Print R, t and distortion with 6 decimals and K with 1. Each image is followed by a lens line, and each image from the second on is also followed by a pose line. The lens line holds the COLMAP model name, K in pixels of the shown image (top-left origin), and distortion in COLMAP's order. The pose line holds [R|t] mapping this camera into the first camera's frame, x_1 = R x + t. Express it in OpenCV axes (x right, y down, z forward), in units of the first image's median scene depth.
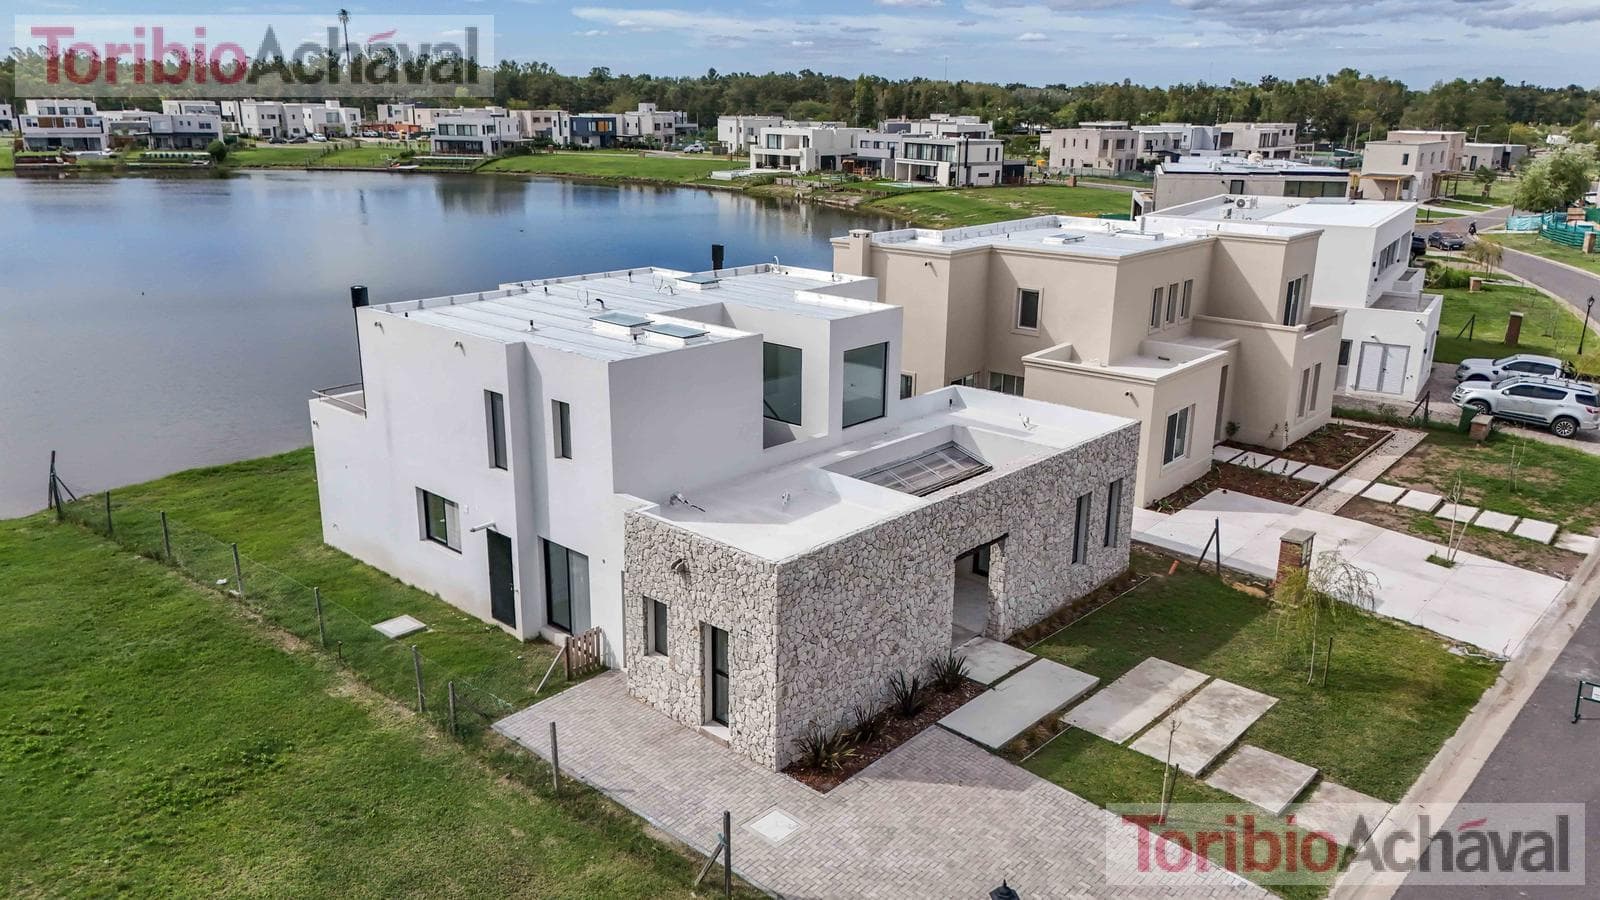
lens RADIAL K [[1145.3, 0, 794.9], [0, 1145.3, 447.9], [0, 0, 1]] dist [-0.003916, -0.002188]
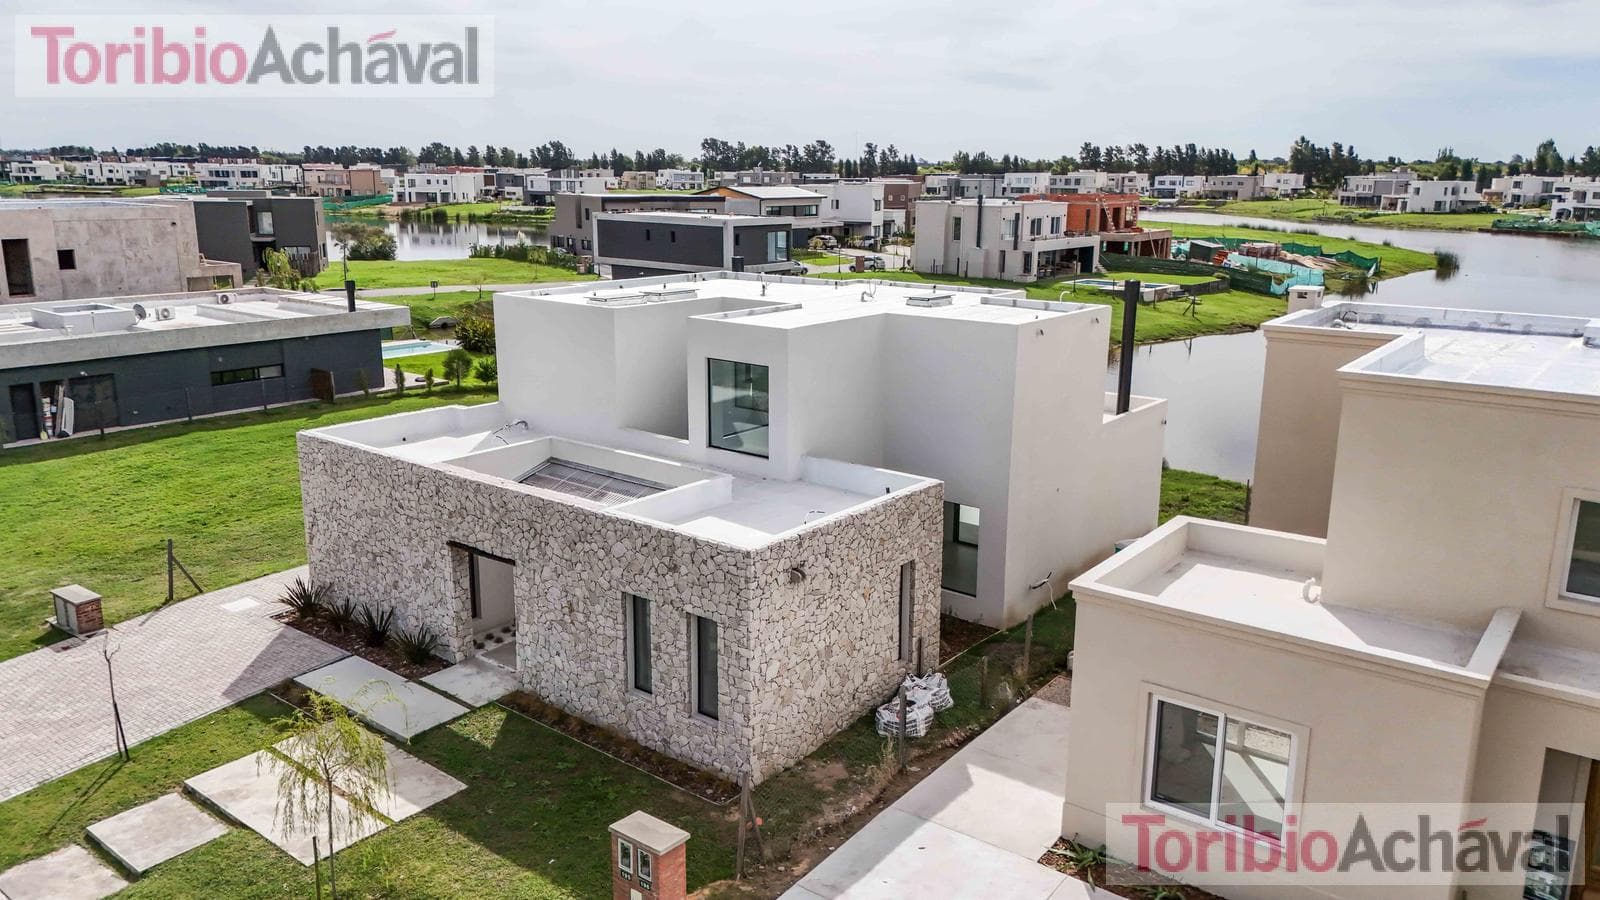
lens RADIAL K [[1145.3, 0, 797.2], [0, 1145.3, 446.8], [0, 0, 1]] dist [-0.003916, -0.002188]
pose [[0.087196, 0.222477, -0.971031, 1.075164], [-0.287208, 0.938968, 0.189341, -0.241515], [0.953891, 0.262378, 0.145771, 1.120386]]
